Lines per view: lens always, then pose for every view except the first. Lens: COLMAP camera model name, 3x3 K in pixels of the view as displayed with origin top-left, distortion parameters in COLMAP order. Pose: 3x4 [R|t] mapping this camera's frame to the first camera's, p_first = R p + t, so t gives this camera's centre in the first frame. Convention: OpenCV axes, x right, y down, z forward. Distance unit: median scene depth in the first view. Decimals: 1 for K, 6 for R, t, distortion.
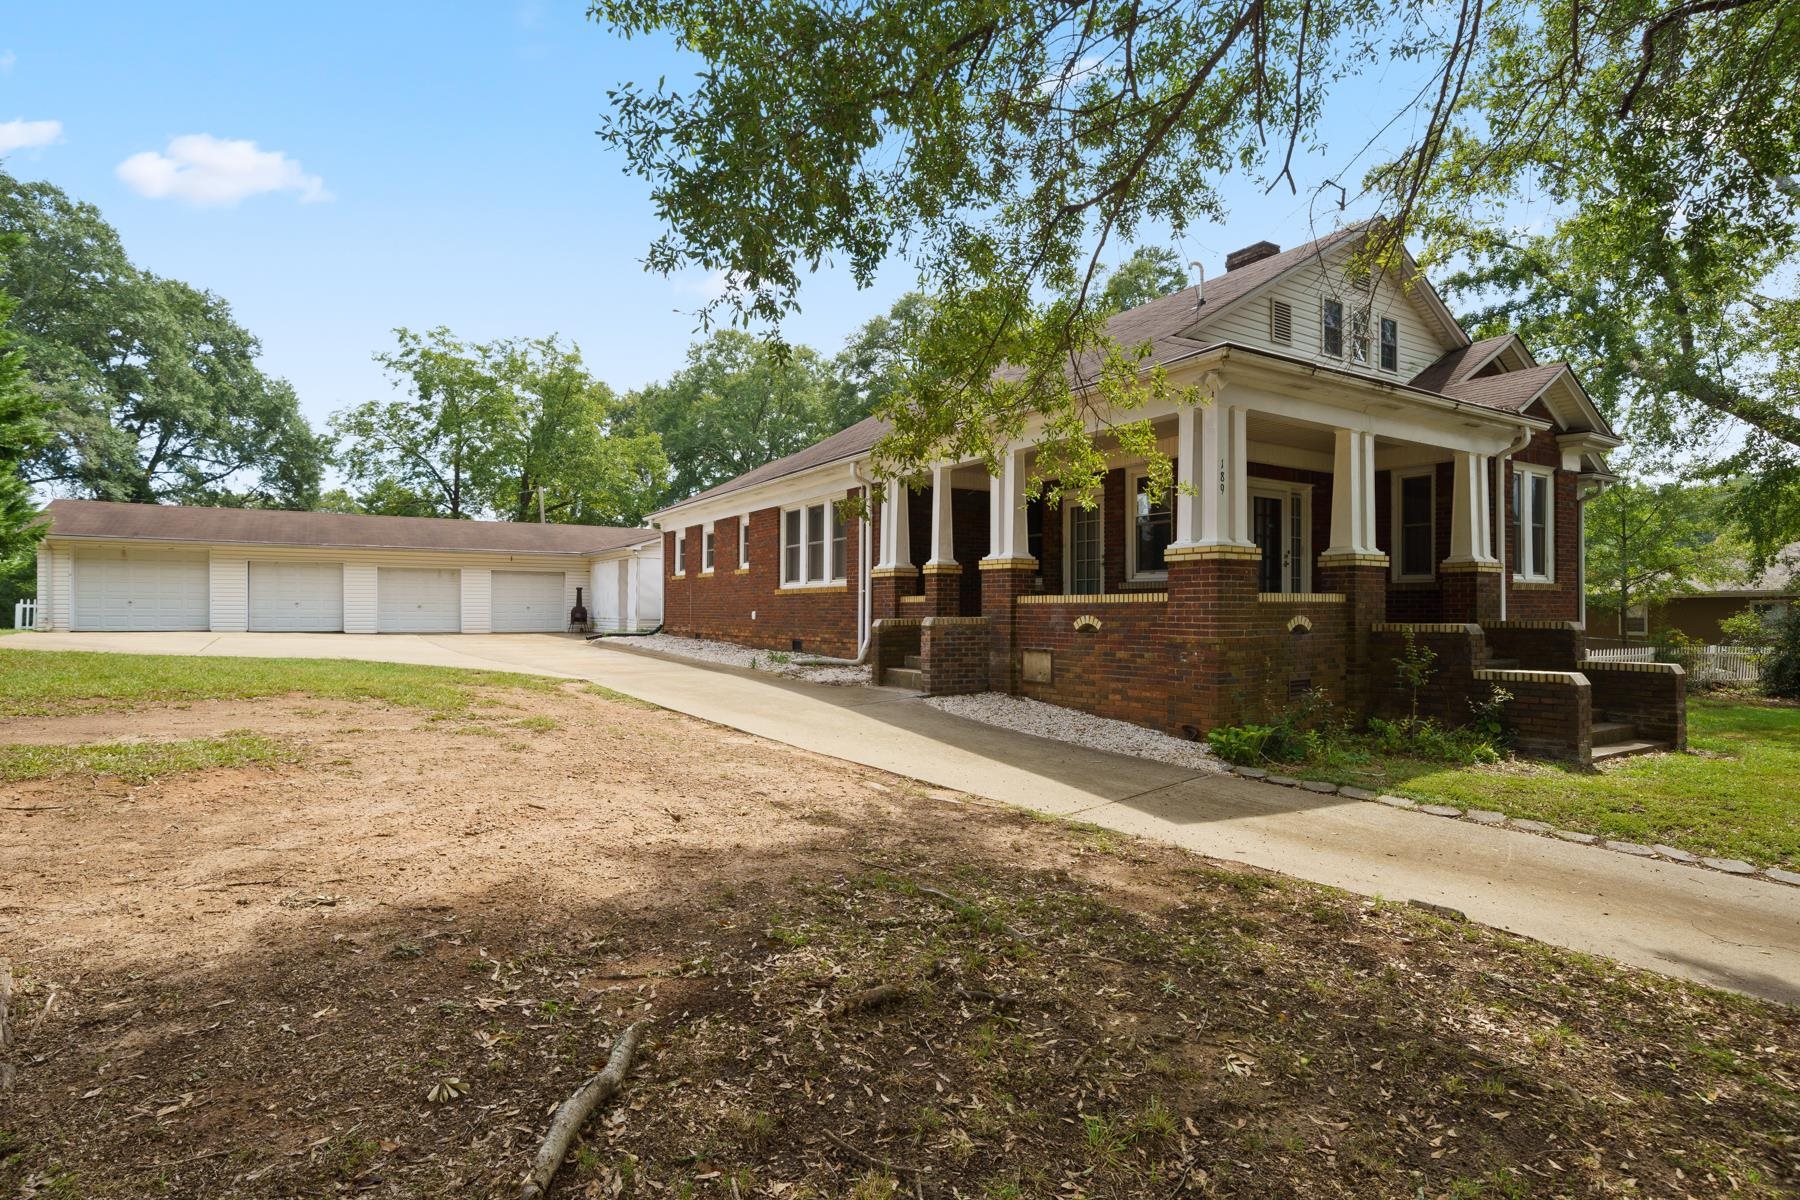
lens RADIAL K [[887.2, 0, 900.0], [0, 887.2, 600.0], [0, 0, 1]] dist [-0.000004, 0.000081]
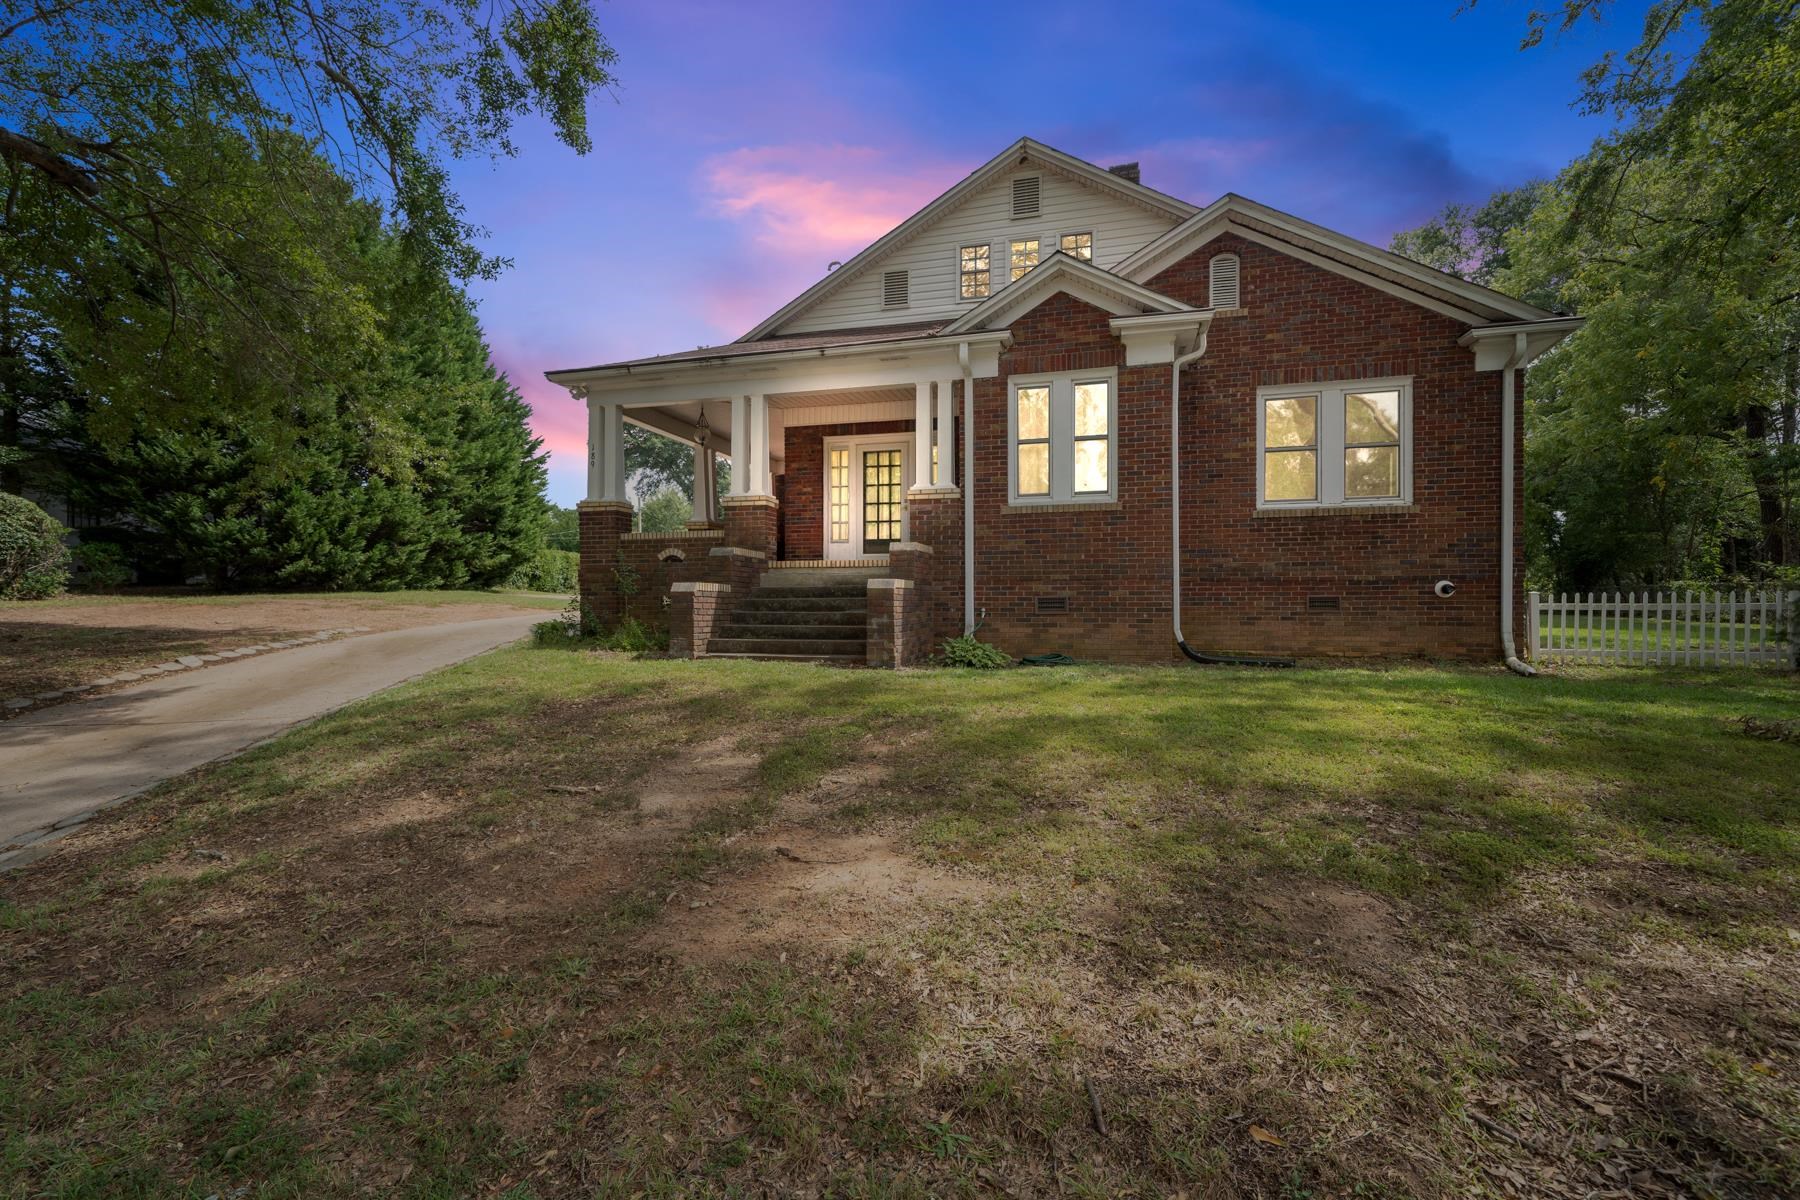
lens RADIAL K [[792.6, 0, 903.6], [0, 792.6, 605.7], [0, 0, 1]] dist [0.001807, -0.000044]
pose [[0.679295, 0.000277, -0.733865, 0.301577], [0.012163, 0.999858, 0.011635, 0.018227], [0.733764, -0.016830, 0.679196, 0.085435]]
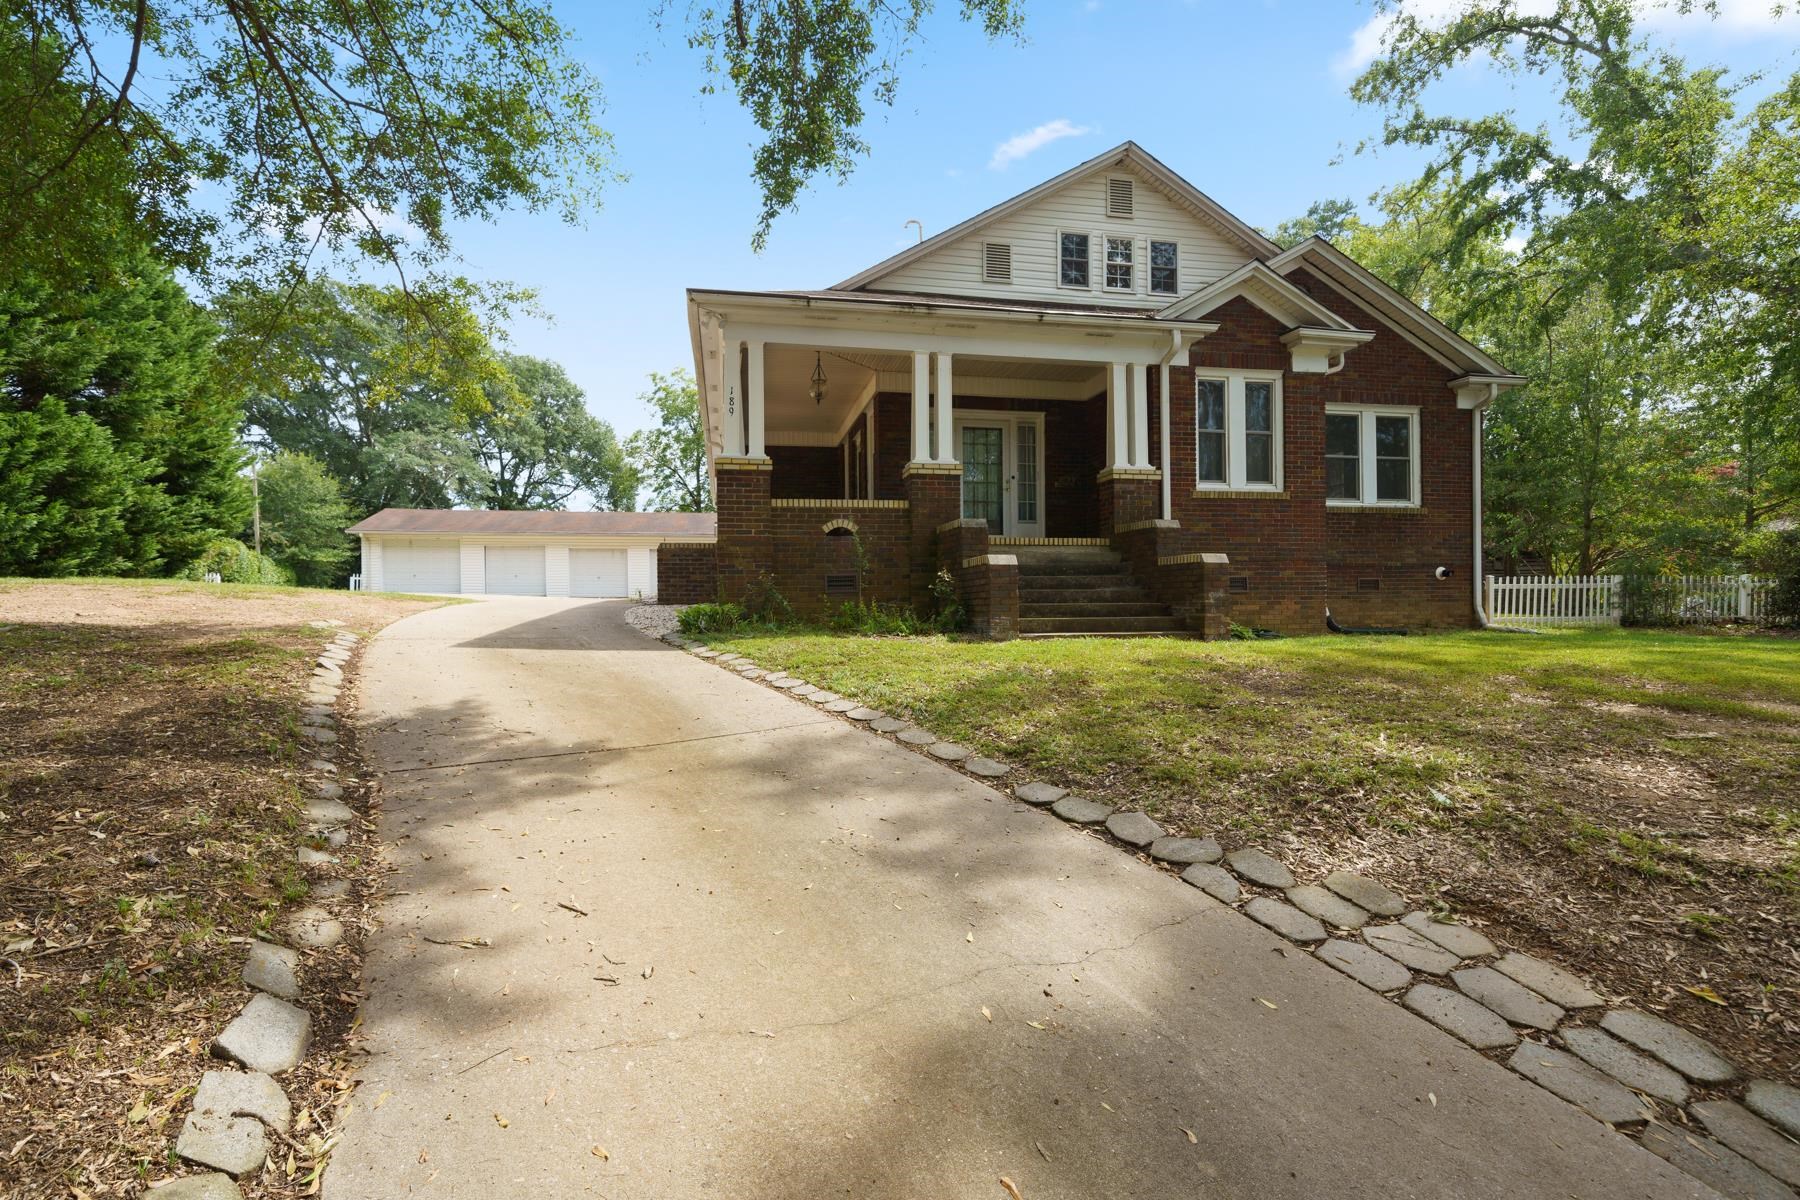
lens RADIAL K [[816.7, 0, 897.8], [0, 816.7, 601.1], [0, 0, 1]] dist [0.002113, 0.000342]
pose [[0.937285, -0.010906, -0.348394, 0.170430], [0.014607, 0.999861, 0.007997, 0.022313], [0.348258, -0.012584, 0.937314, 0.007680]]
